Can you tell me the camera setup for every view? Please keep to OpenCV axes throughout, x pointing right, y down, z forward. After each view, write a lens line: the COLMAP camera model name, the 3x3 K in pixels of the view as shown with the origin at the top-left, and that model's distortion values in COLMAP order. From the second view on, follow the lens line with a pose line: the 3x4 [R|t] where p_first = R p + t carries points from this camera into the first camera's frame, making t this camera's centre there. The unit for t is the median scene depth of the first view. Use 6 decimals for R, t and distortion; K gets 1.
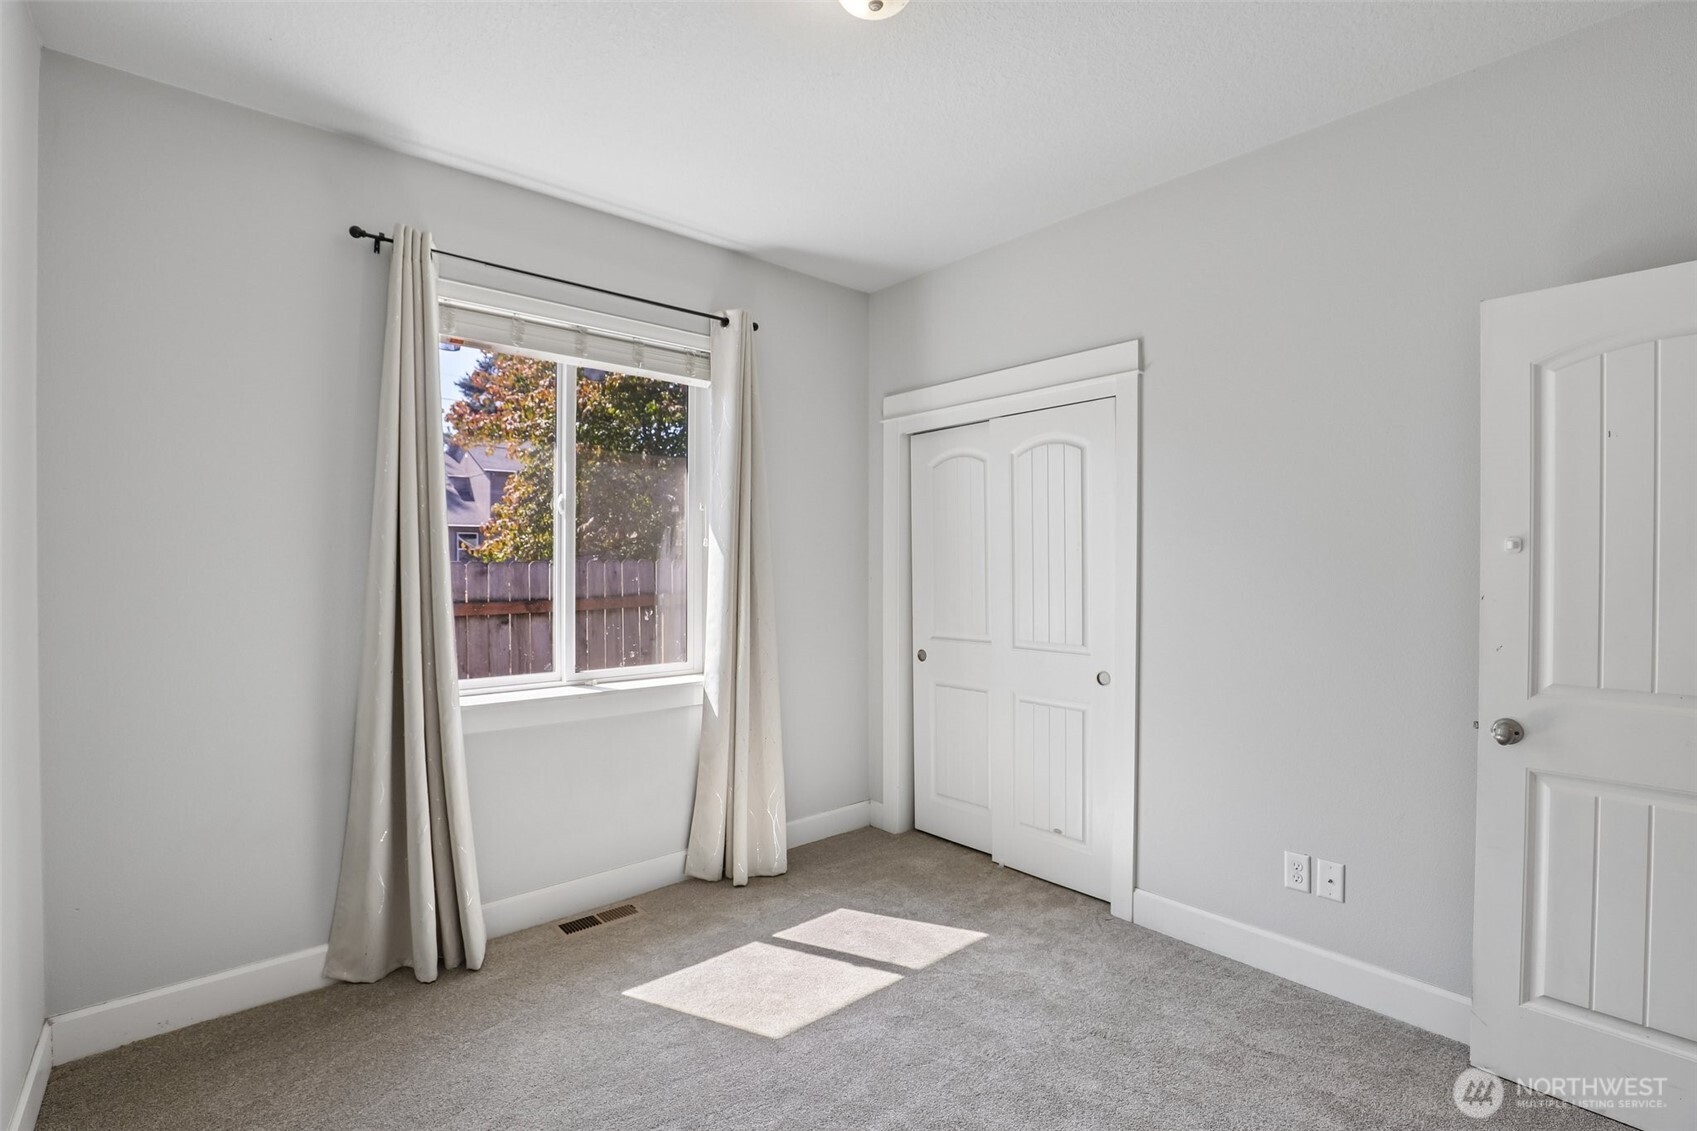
lens RADIAL K [[775.6, 0, 843.8], [0, 775.6, 574.3], [0, 0, 1]] dist [-0.017949, 0.001516]
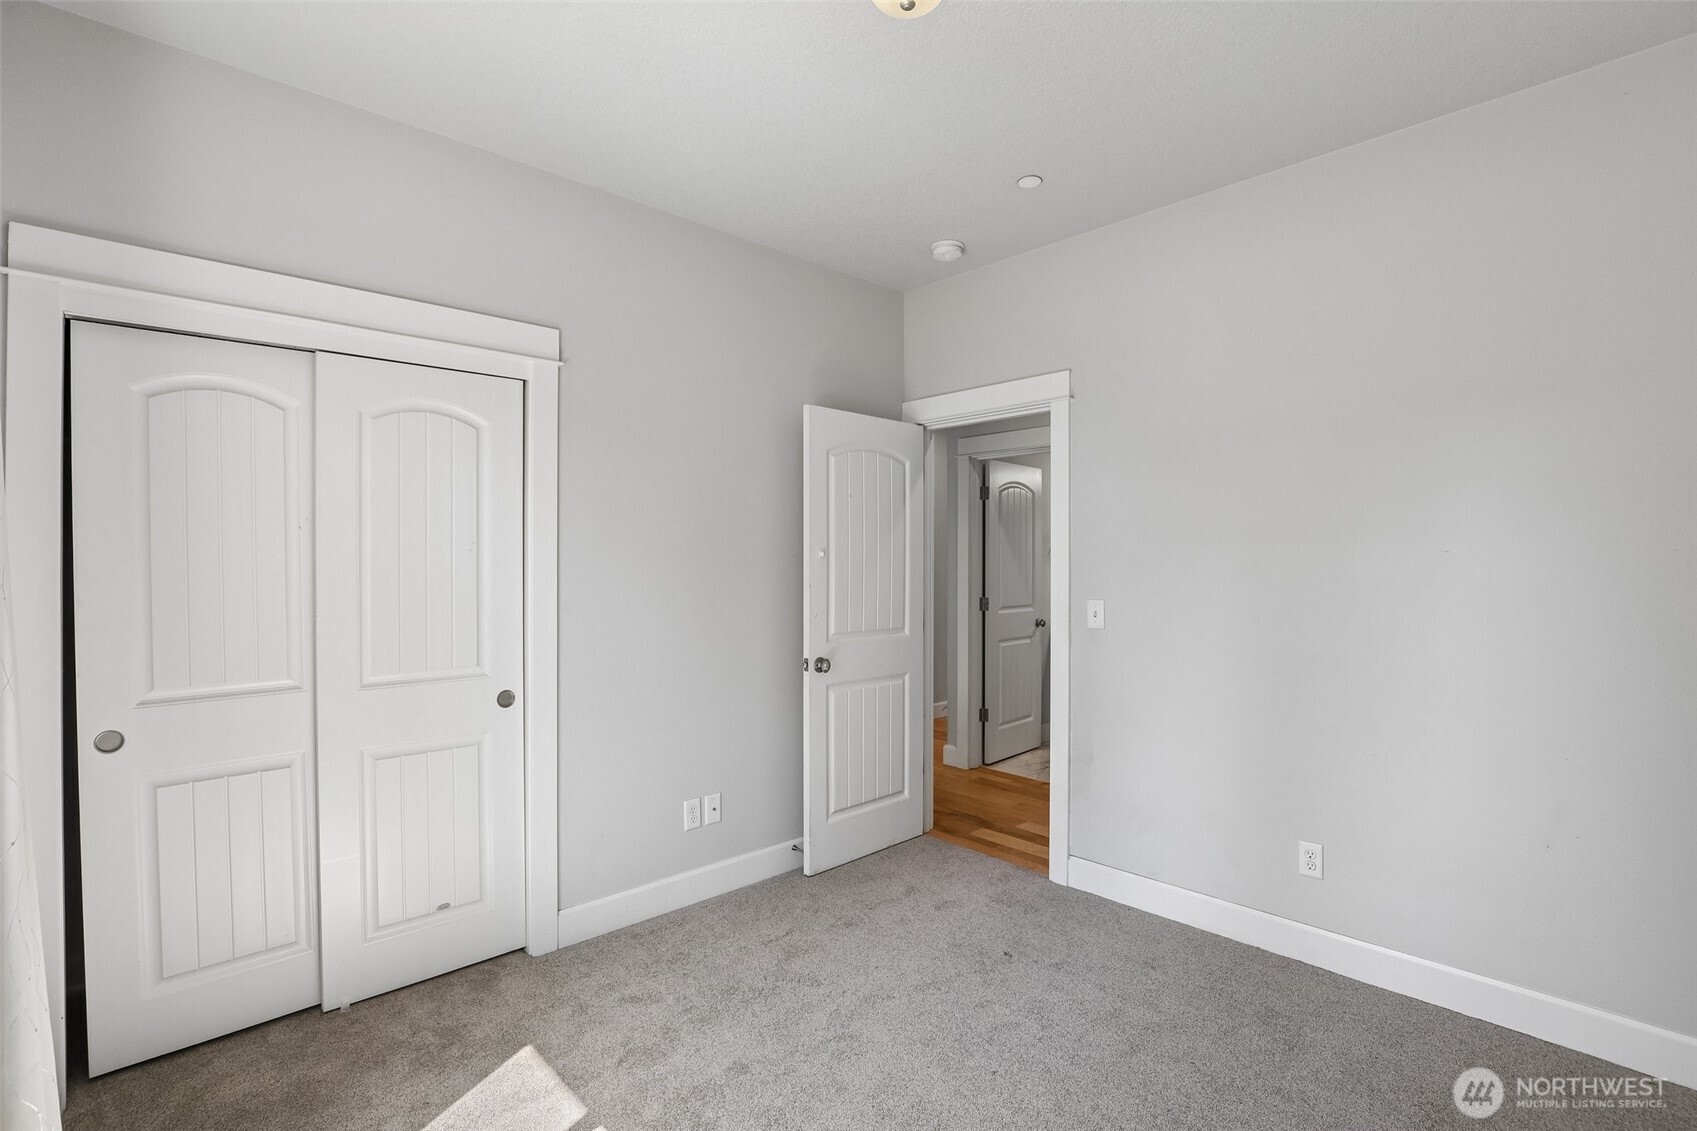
lens RADIAL K [[775.6, 0, 851.4], [0, 775.6, 569.3], [0, 0, 1]] dist [-0.017949, 0.001516]
pose [[-0.023519, -0.011079, 0.999662, -0.558313], [0.015898, 0.999808, 0.011455, -0.015457], [-0.999597, 0.016162, -0.023339, 0.648219]]
